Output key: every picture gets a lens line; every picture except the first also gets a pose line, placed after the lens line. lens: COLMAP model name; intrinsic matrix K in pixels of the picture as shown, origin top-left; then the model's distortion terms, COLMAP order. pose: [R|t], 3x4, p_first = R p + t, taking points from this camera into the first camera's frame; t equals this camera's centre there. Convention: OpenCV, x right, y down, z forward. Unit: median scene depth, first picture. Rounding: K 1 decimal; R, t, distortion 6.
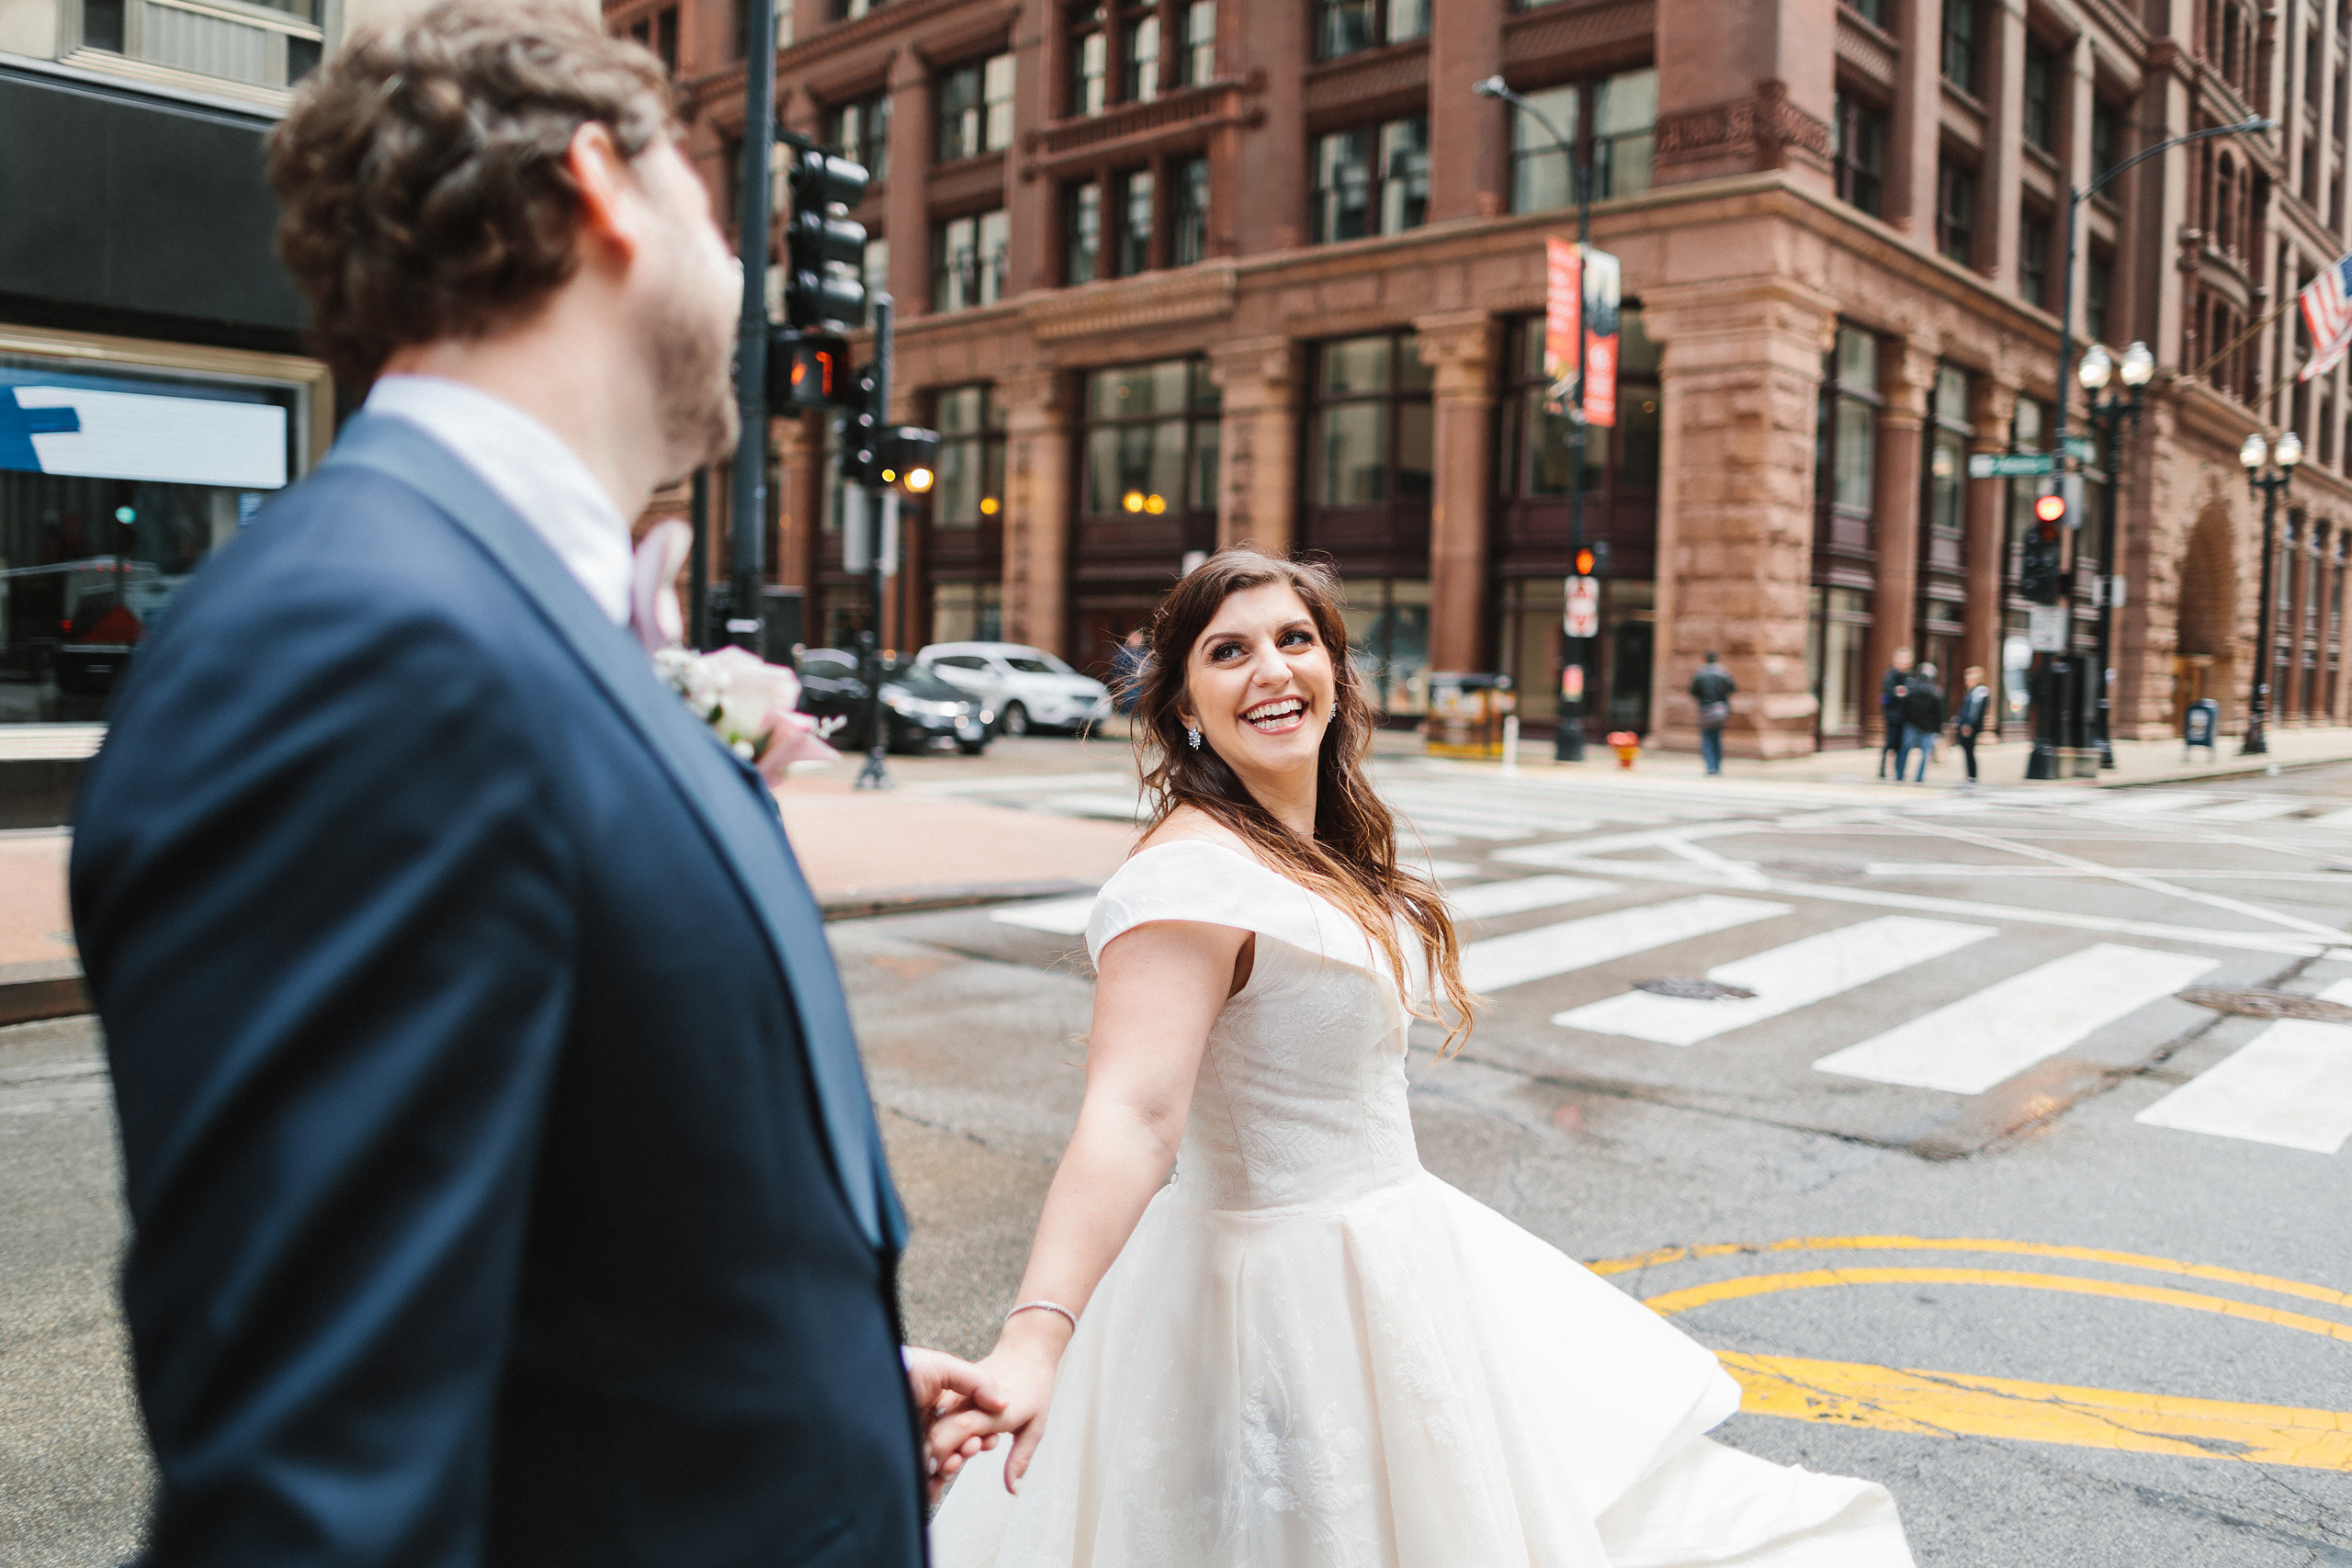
lens RADIAL K [[1775.7, 0, 1202.0], [0, 1775.7, 779.4], [0, 0, 1]] dist [-0.142857, 0.068452]
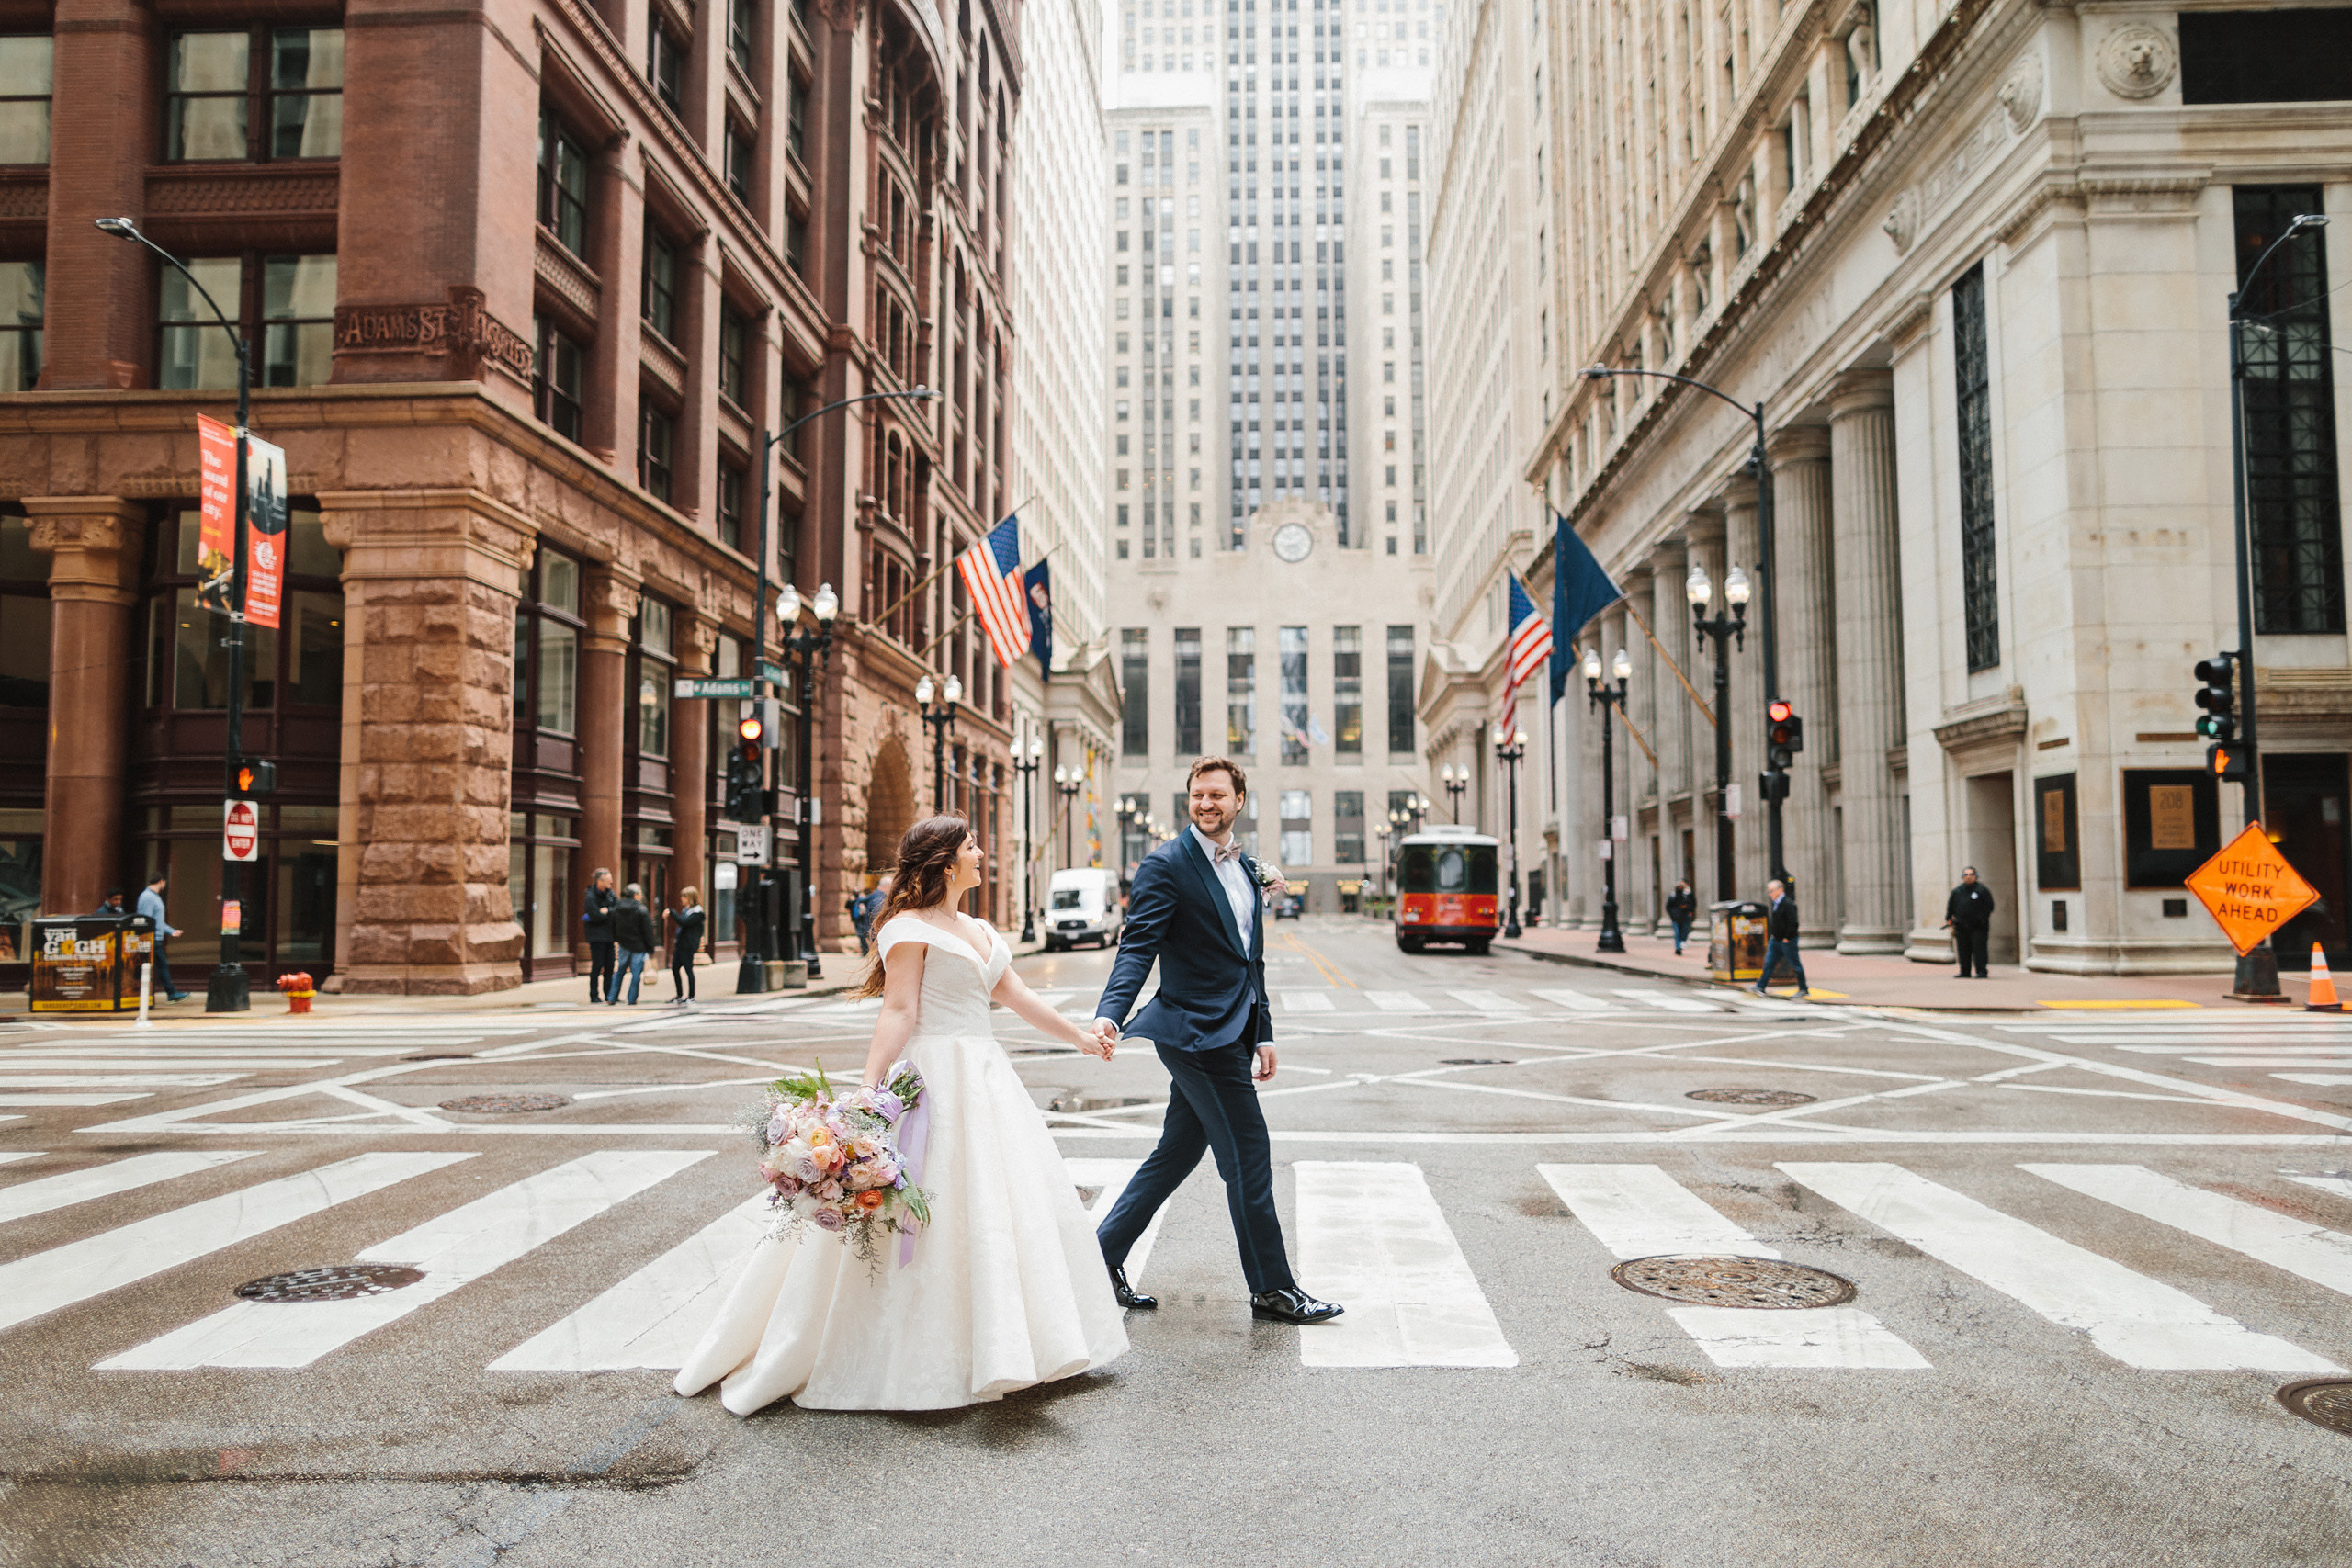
lens RADIAL K [[1676.9, 0, 1217.6], [0, 1676.9, 793.9], [0, 0, 1]] dist [-0.056416, 0.057602]
pose [[0.747144, 0.009520, 0.664594, 0.024723], [0.075951, 0.992125, -0.099597, 0.002840], [-0.660308, 0.124890, 0.740537, 0.051604]]
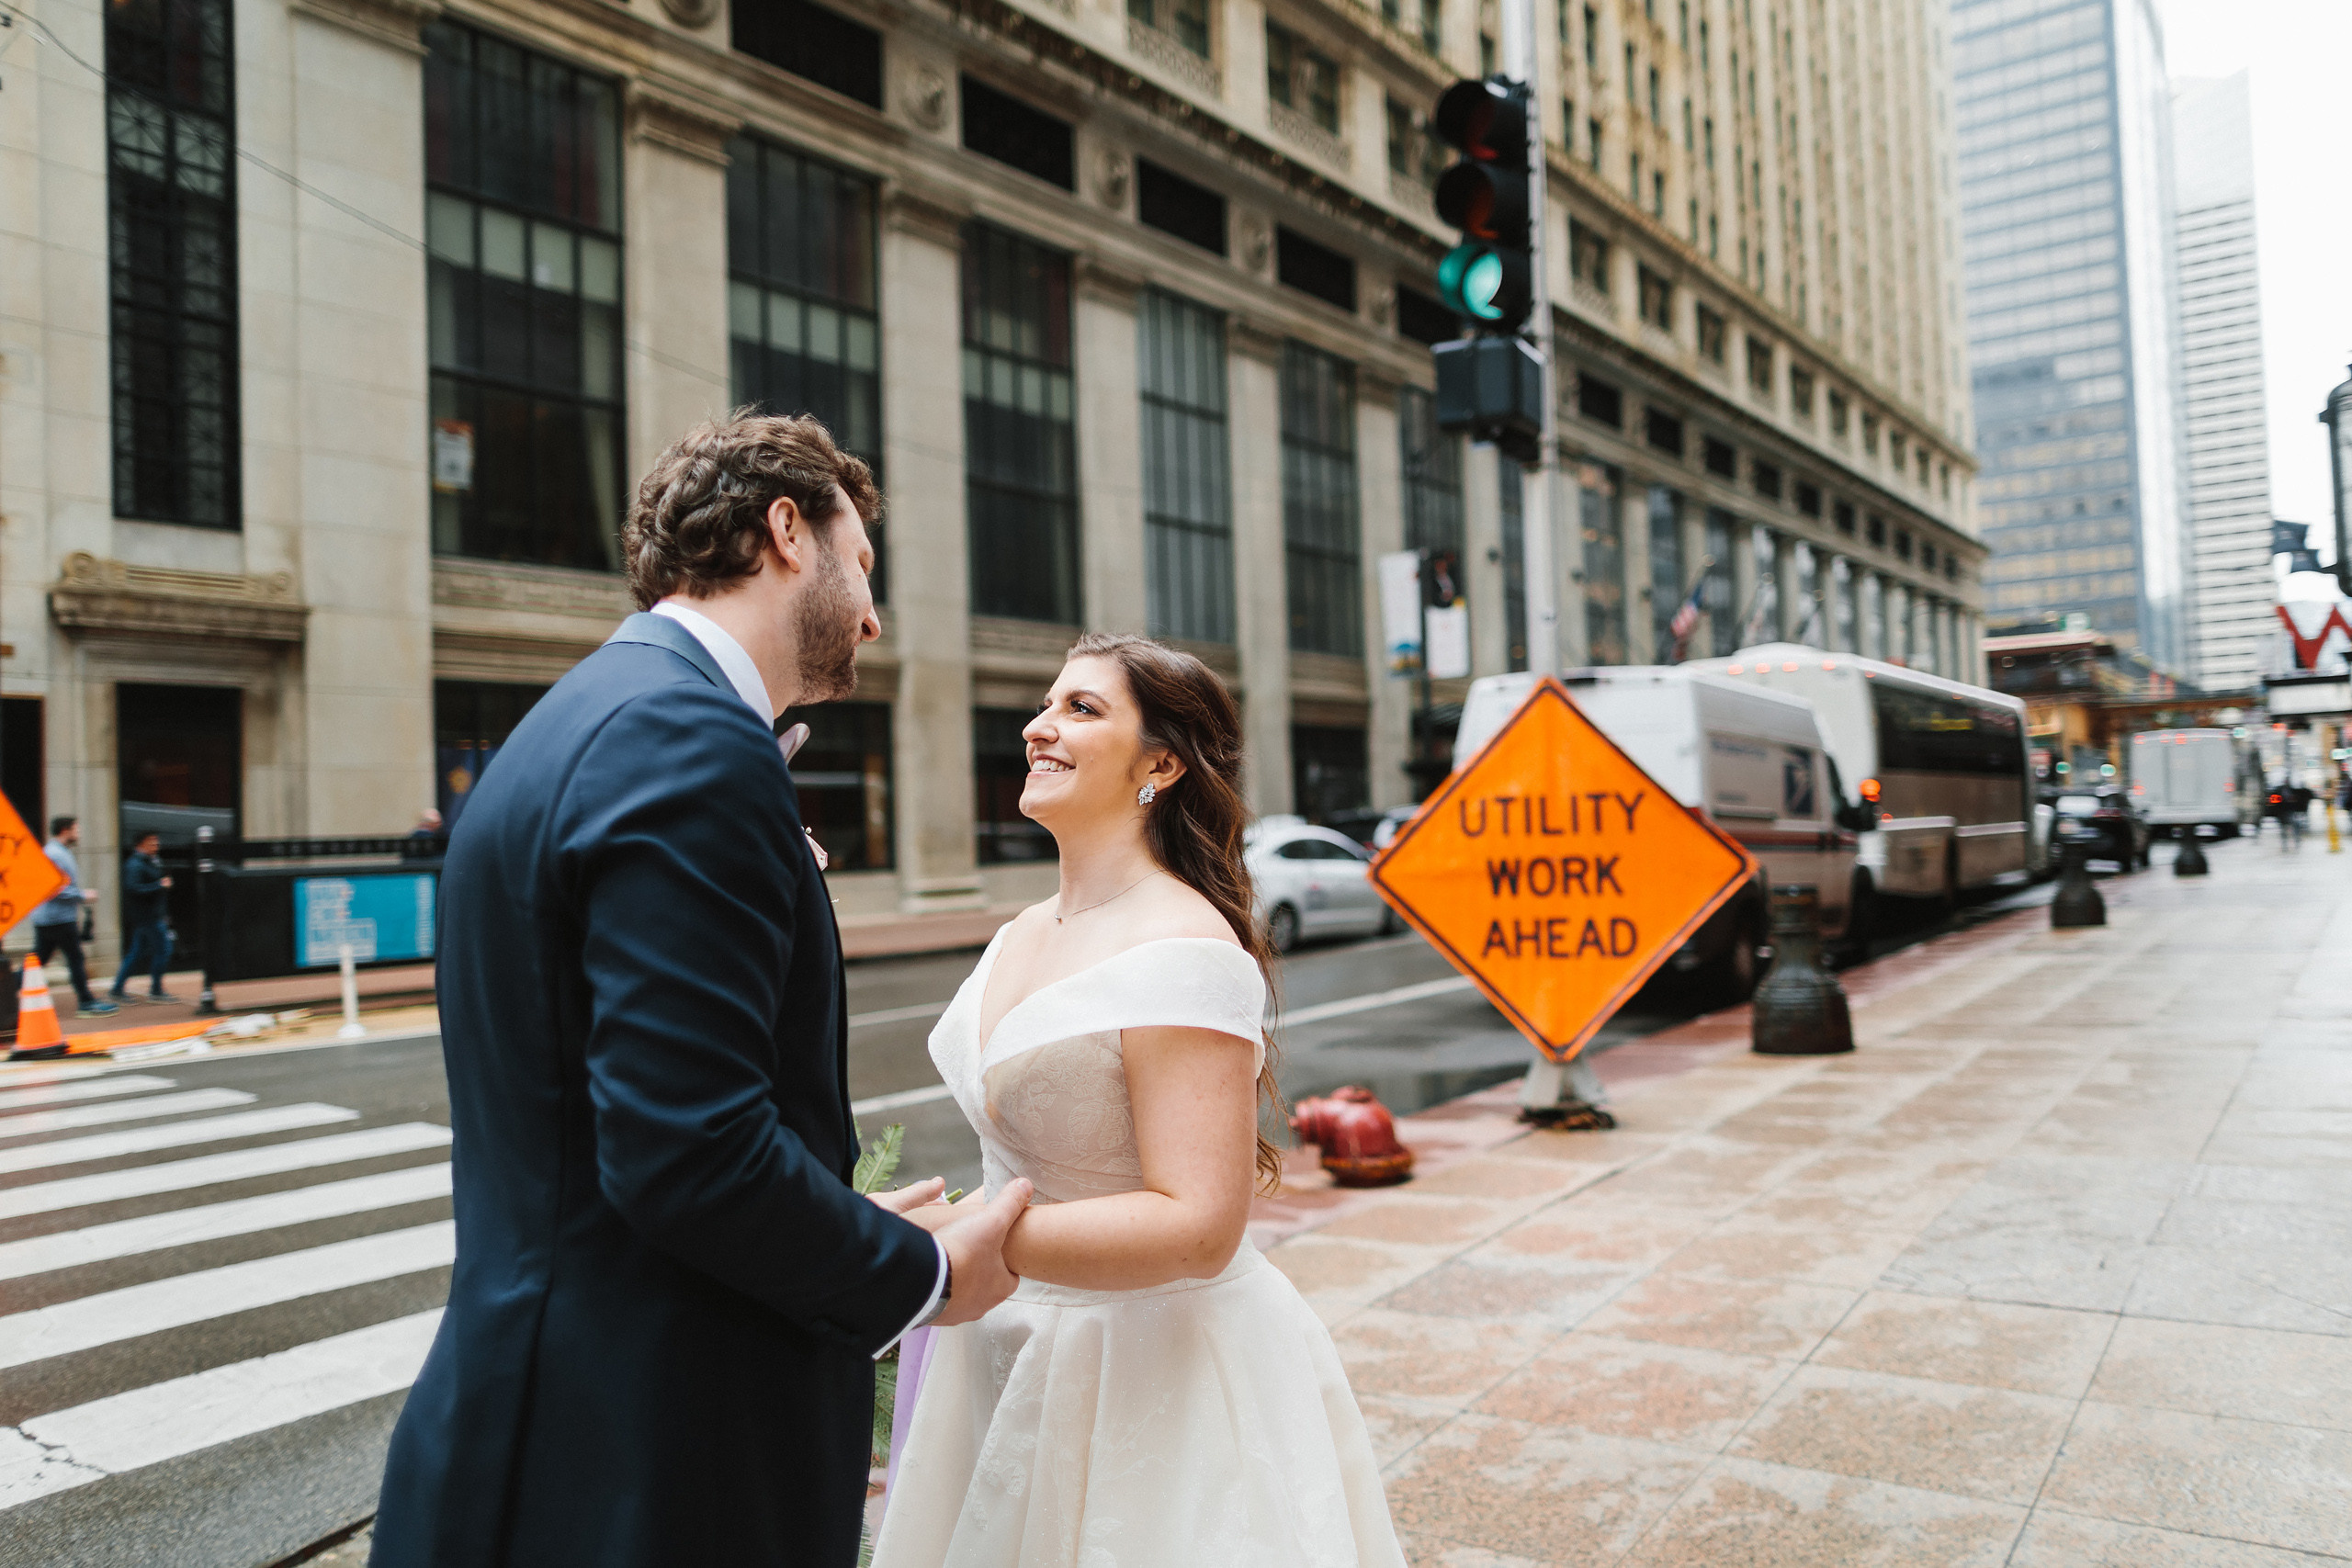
lens RADIAL K [[1643.7, 0, 1175.6], [0, 1643.7, 784.2], [0, 0, 1]] dist [-0.051666, 0.046890]
pose [[-0.113315, 0.003367, 0.993553, 0.322848], [0.104950, 0.994440, 0.008599, 0.012294], [-0.988001, 0.105247, -0.113038, 0.008854]]
